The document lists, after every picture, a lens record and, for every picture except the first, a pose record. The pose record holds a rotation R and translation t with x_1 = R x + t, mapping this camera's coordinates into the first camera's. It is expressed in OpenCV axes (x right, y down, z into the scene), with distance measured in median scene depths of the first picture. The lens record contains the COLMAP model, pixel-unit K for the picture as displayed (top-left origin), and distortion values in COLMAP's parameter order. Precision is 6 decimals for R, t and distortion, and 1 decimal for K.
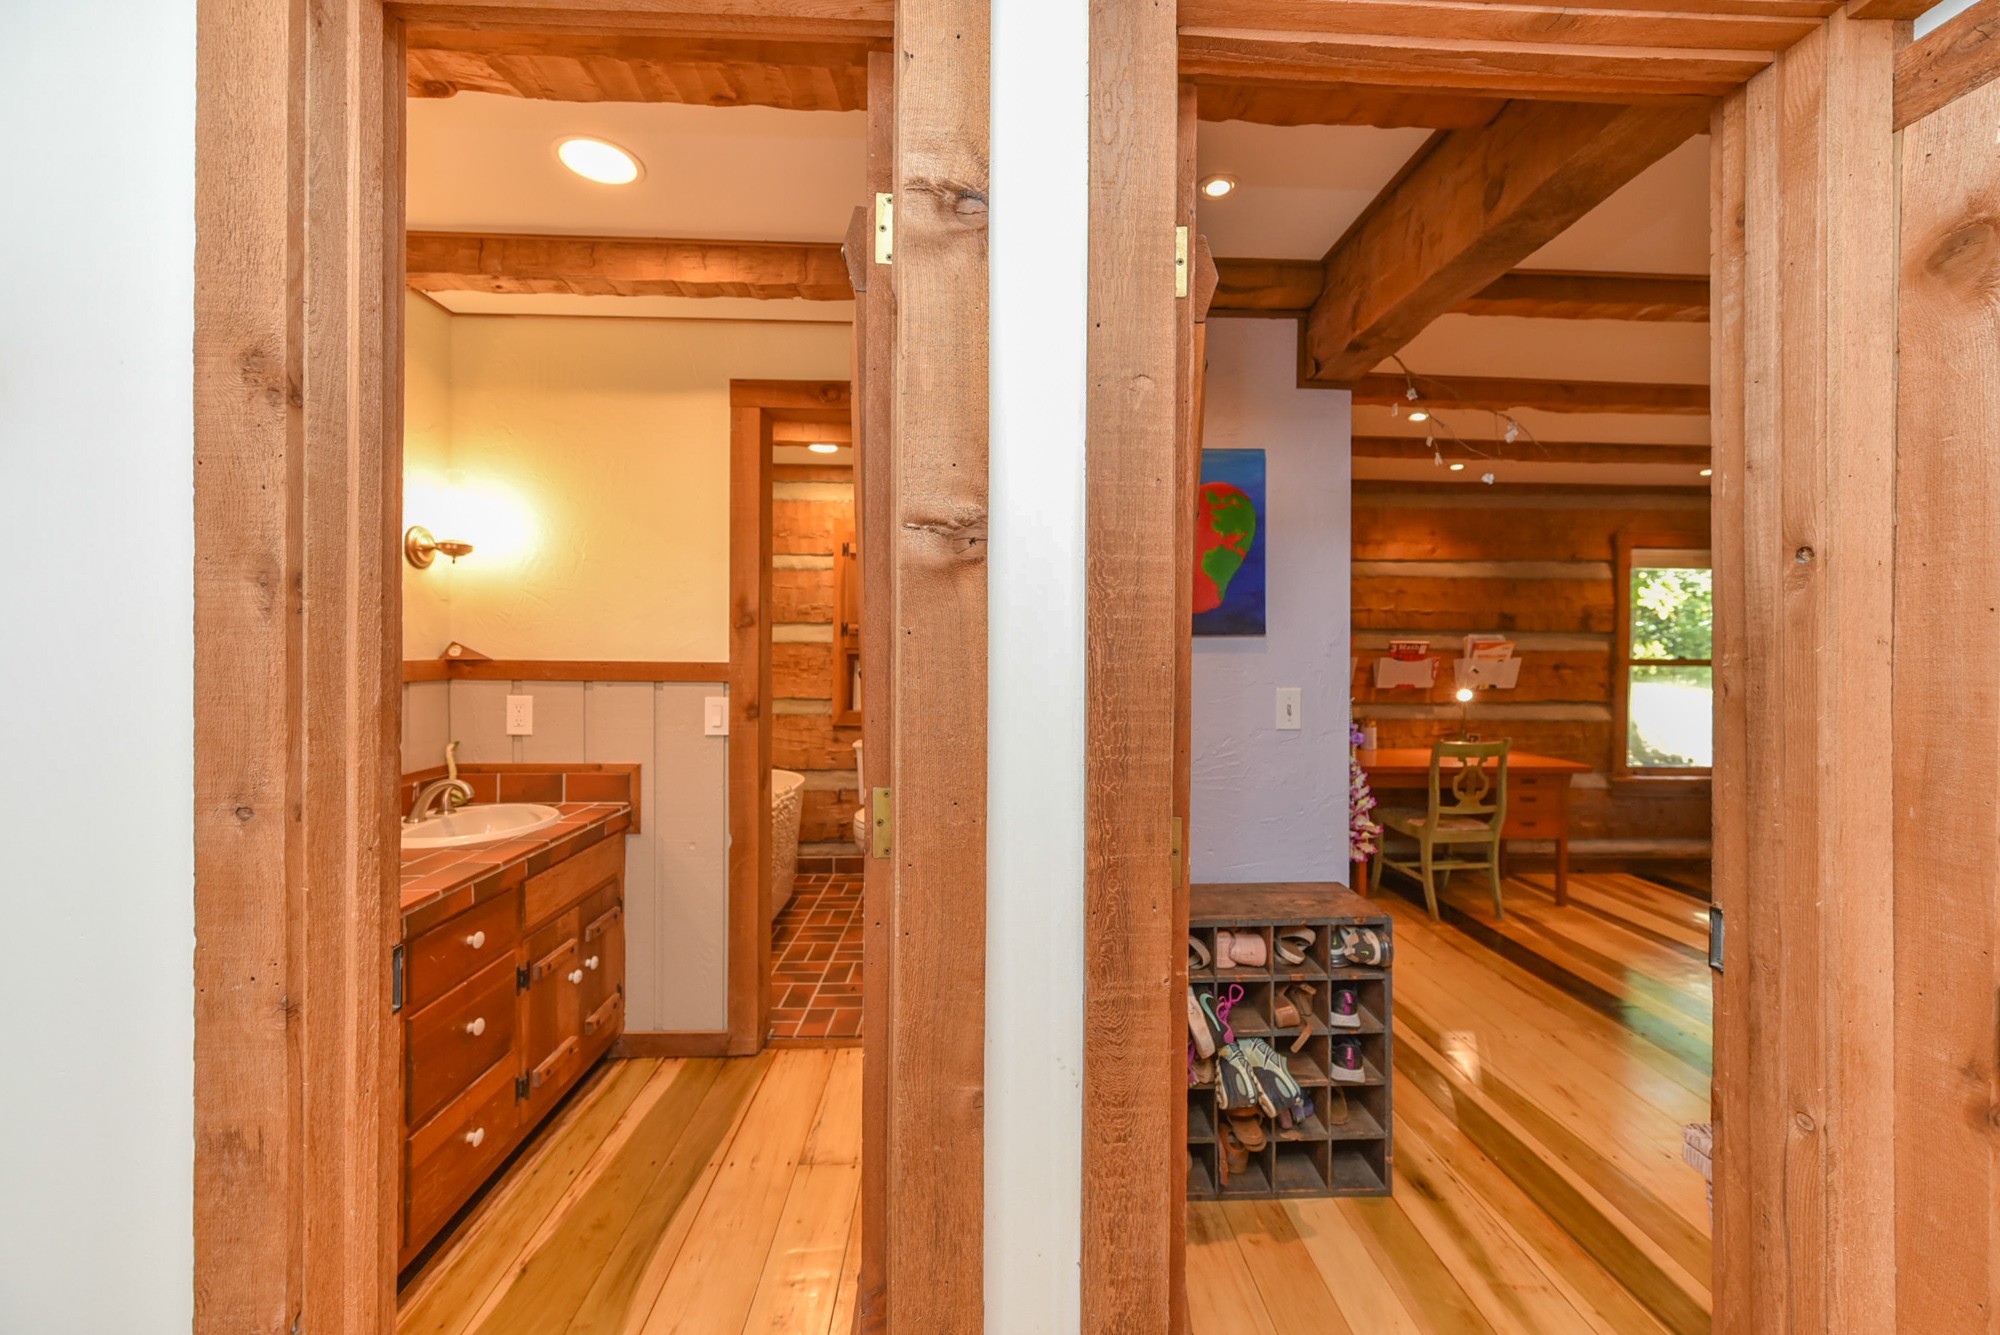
lens RADIAL K [[774.6, 0, 1013.8], [0, 774.6, 649.0], [0, 0, 1]] dist [0.006973, 0.000189]
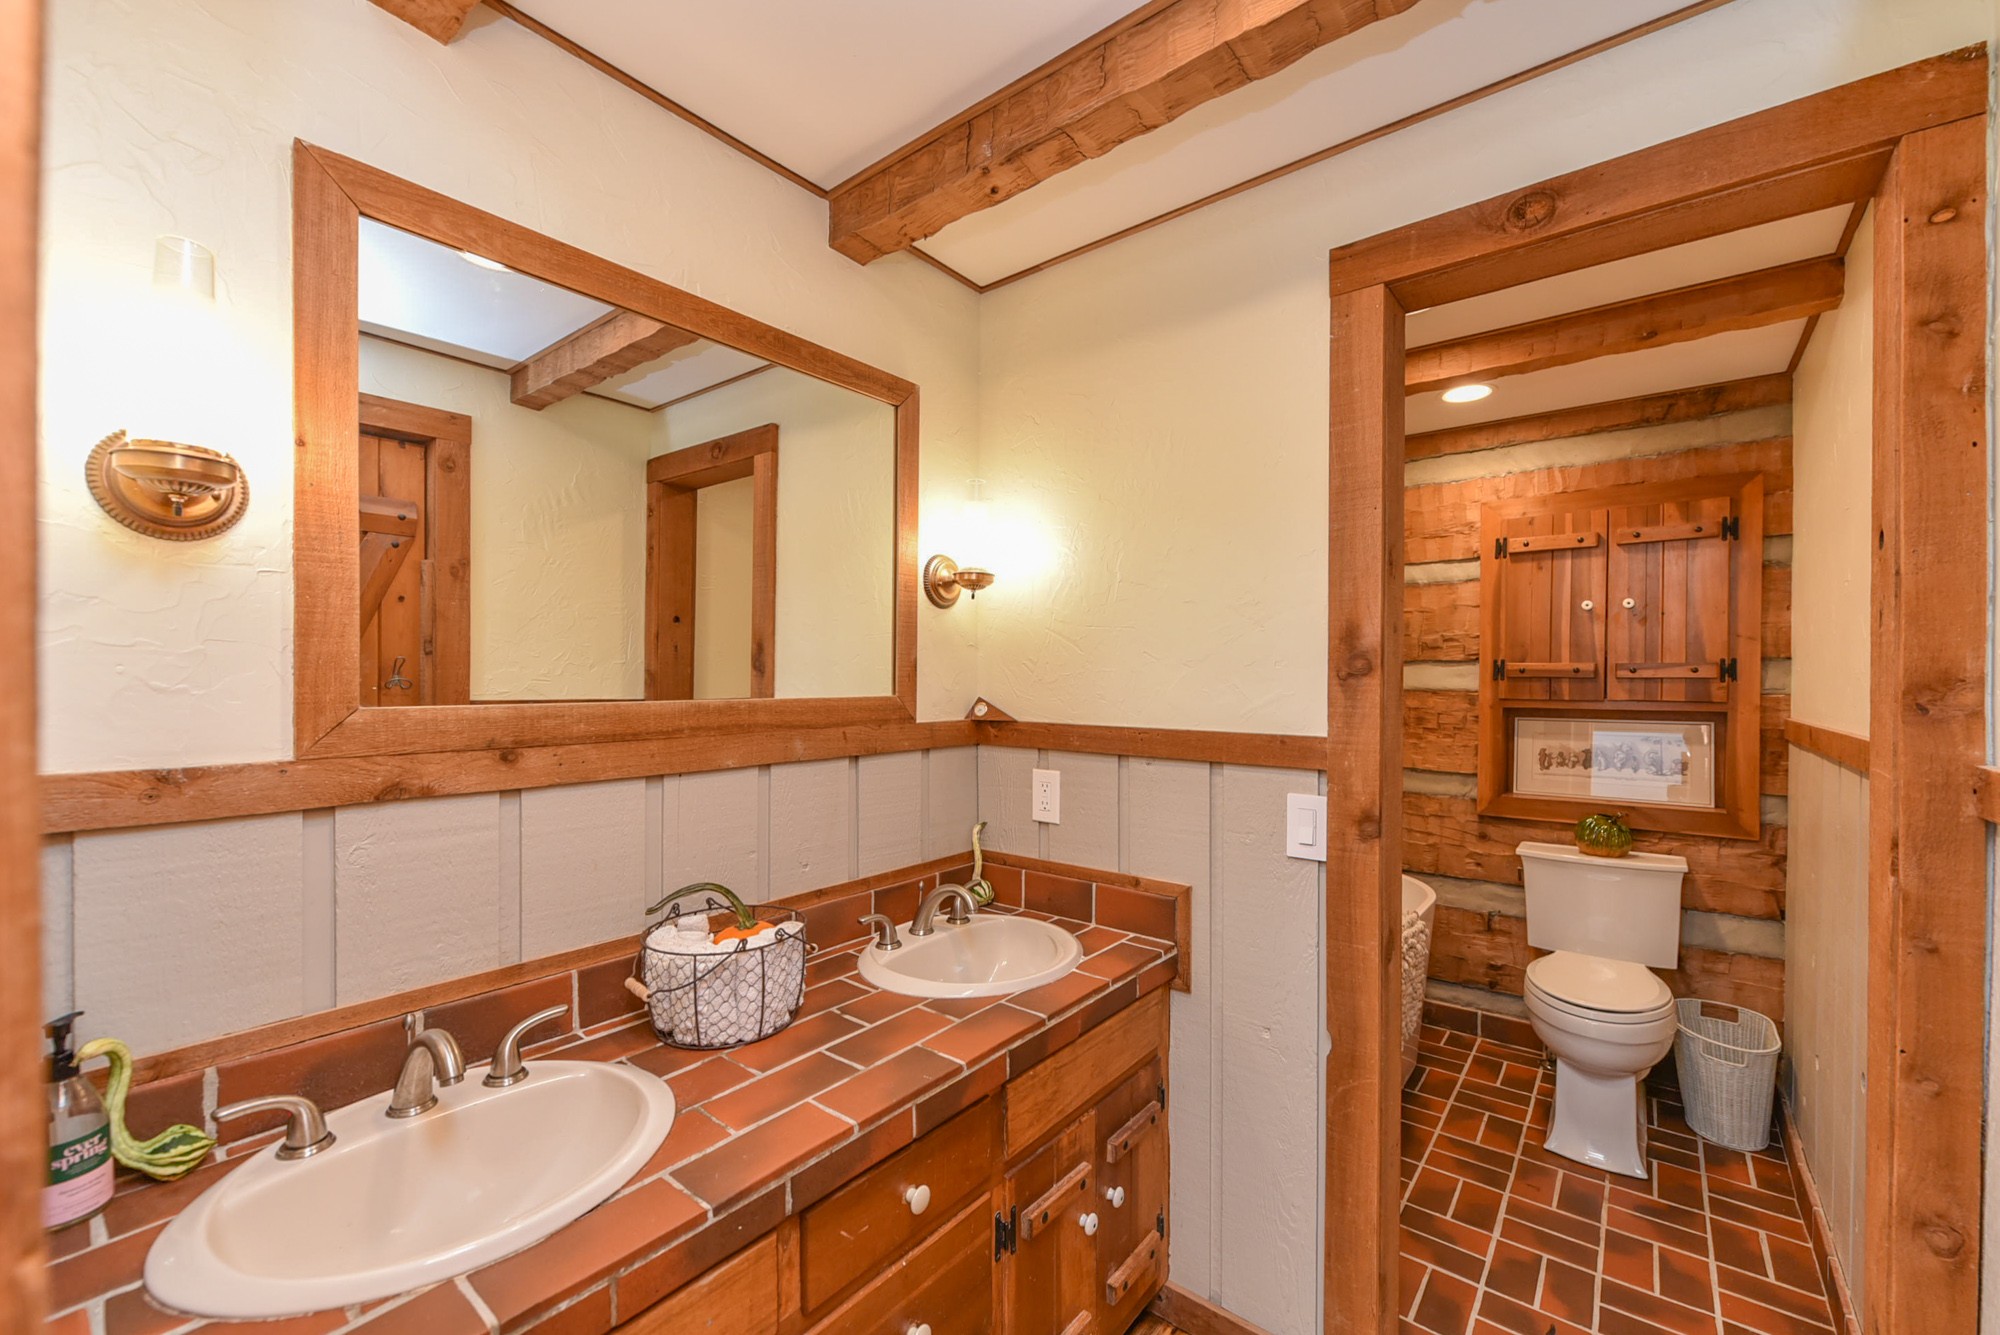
lens RADIAL K [[808.7, 0, 1008.8], [0, 808.7, 686.7], [0, 0, 1]] dist [-0.001598, -0.002163]
pose [[0.753393, 0.001697, -0.657568, -0.148120], [-0.001210, 0.999999, 0.001194, -0.021233], [0.657569, -0.000104, 0.753394, 0.384861]]
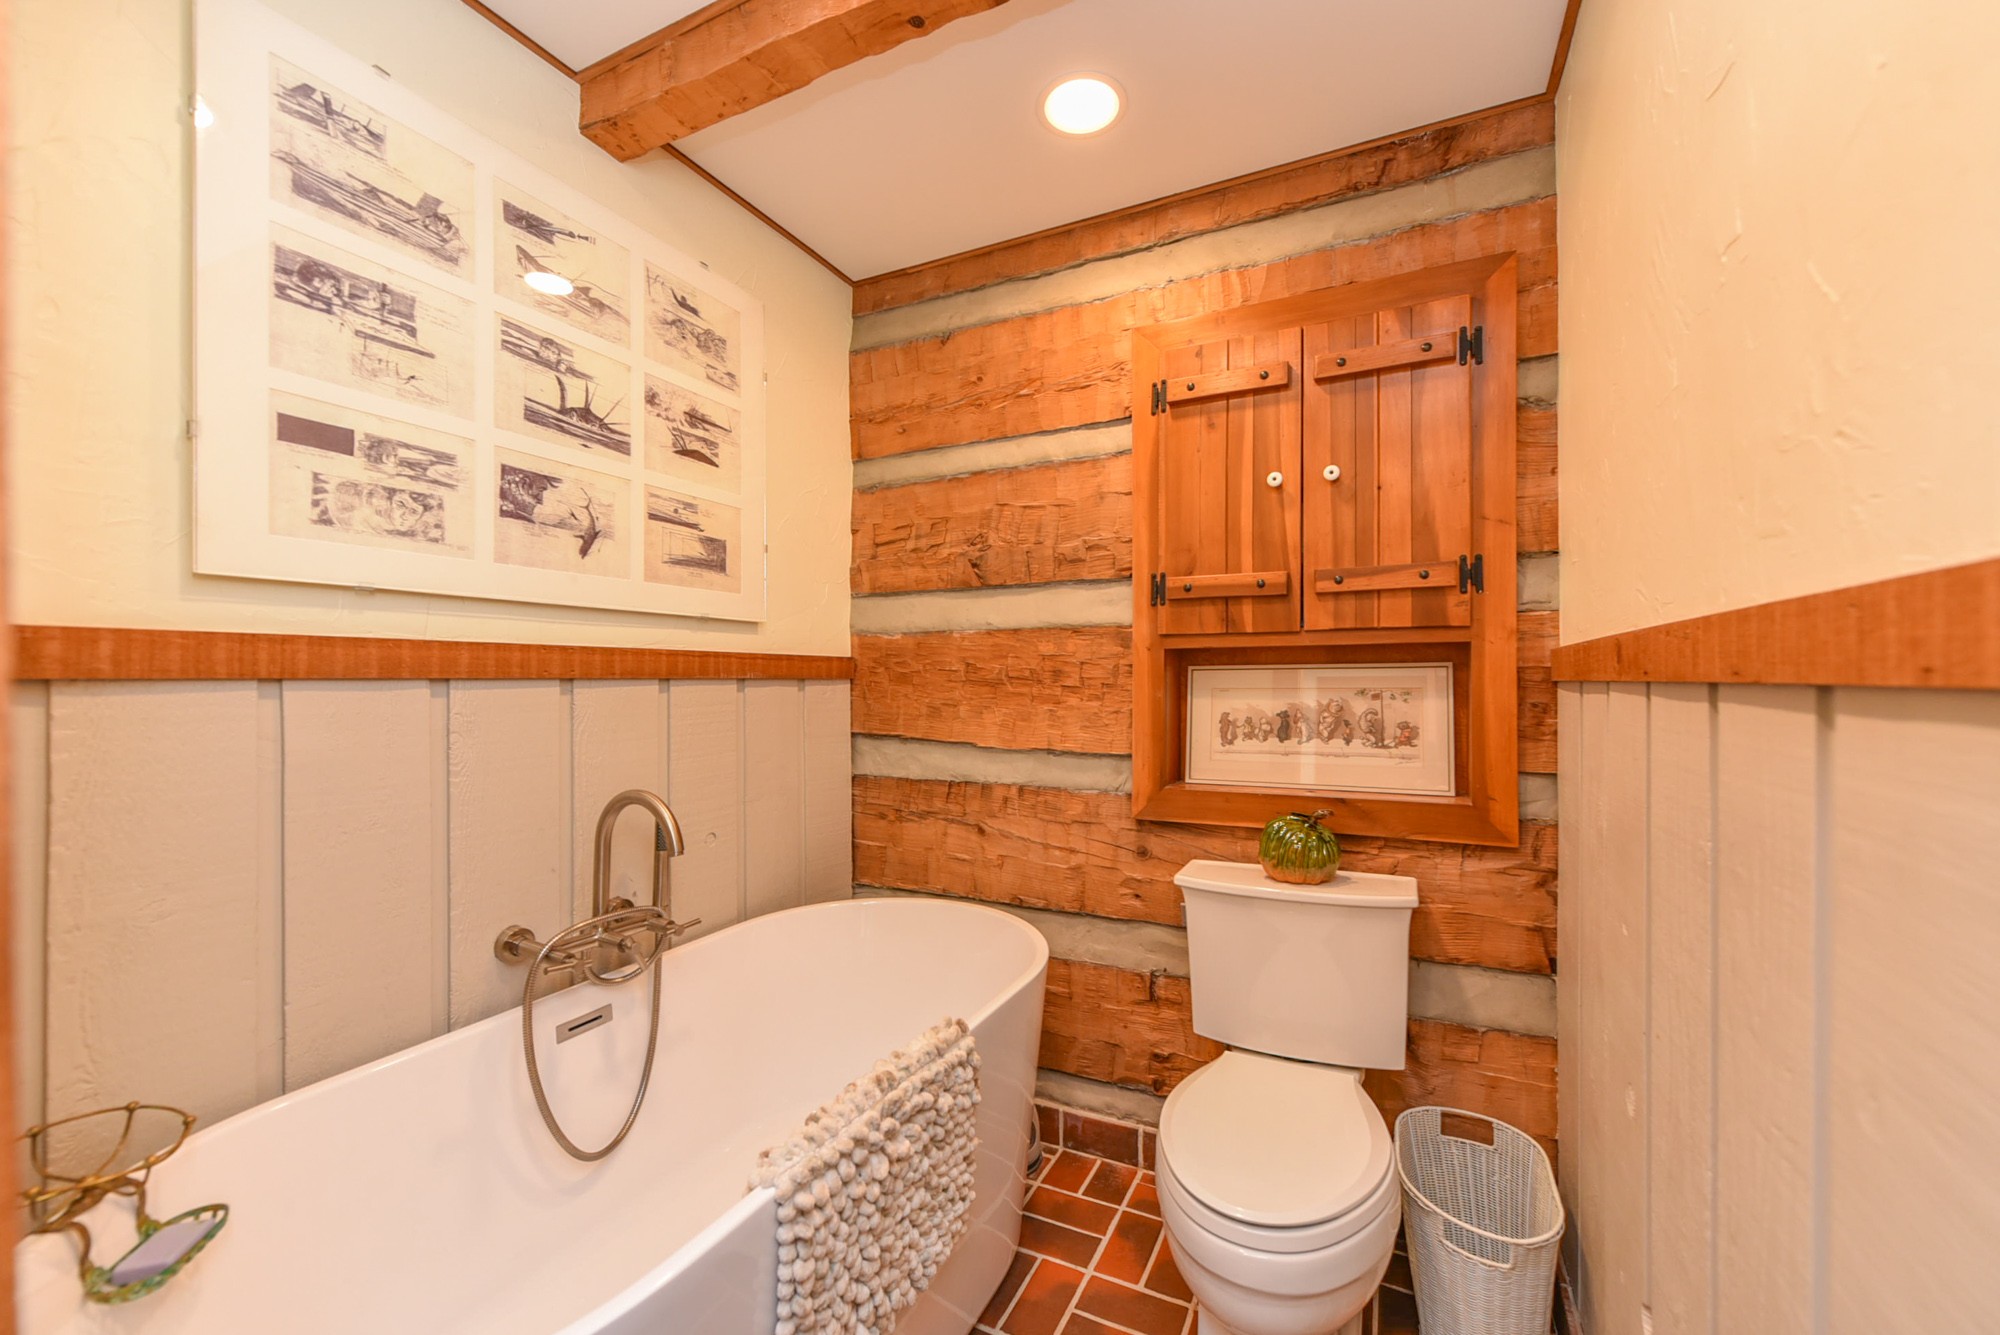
lens RADIAL K [[808.7, 0, 1003.1], [0, 808.7, 682.4], [0, 0, 1]] dist [-0.001598, -0.002163]
pose [[0.875338, -0.009709, -0.483415, -0.149478], [0.011283, 0.999936, 0.000348, 0.042144], [0.483380, -0.005759, 0.875391, 1.055297]]
